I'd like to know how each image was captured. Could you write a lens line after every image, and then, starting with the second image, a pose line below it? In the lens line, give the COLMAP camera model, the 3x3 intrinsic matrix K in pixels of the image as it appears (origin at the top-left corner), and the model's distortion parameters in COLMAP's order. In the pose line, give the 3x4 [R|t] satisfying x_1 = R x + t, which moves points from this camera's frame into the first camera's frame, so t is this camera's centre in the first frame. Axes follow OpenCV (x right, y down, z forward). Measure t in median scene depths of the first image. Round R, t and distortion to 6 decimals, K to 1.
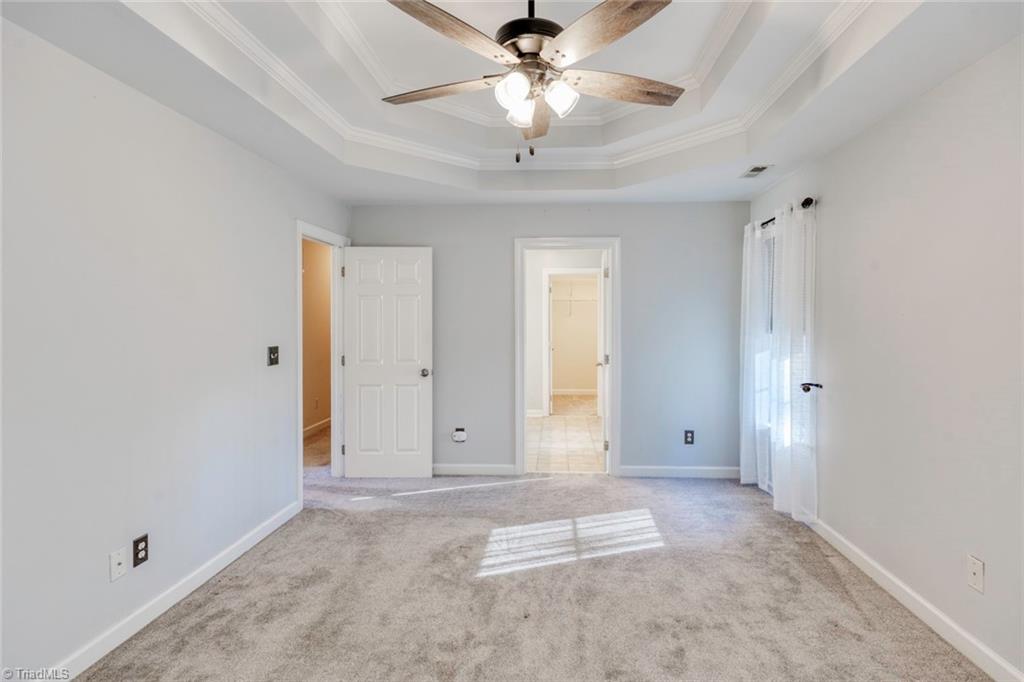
lens RADIAL K [[522.6, 0, 533.5], [0, 522.6, 323.8], [0, 0, 1]] dist [0.000799, 0.000728]
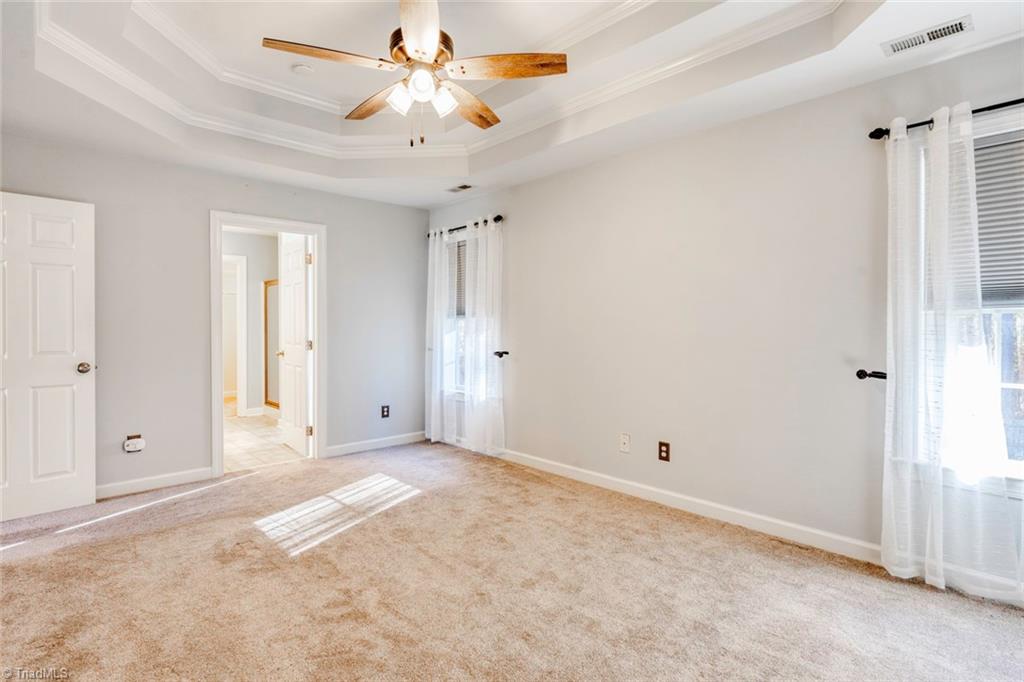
lens RADIAL K [[522.6, 0, 510.8], [0, 522.6, 335.8], [0, 0, 1]] dist [0.000799, 0.000728]
pose [[0.694134, -0.013924, 0.719711, -0.416257], [0.006711, 0.999895, 0.012873, 0.052988], [-0.719815, -0.004106, 0.694154, 0.030738]]
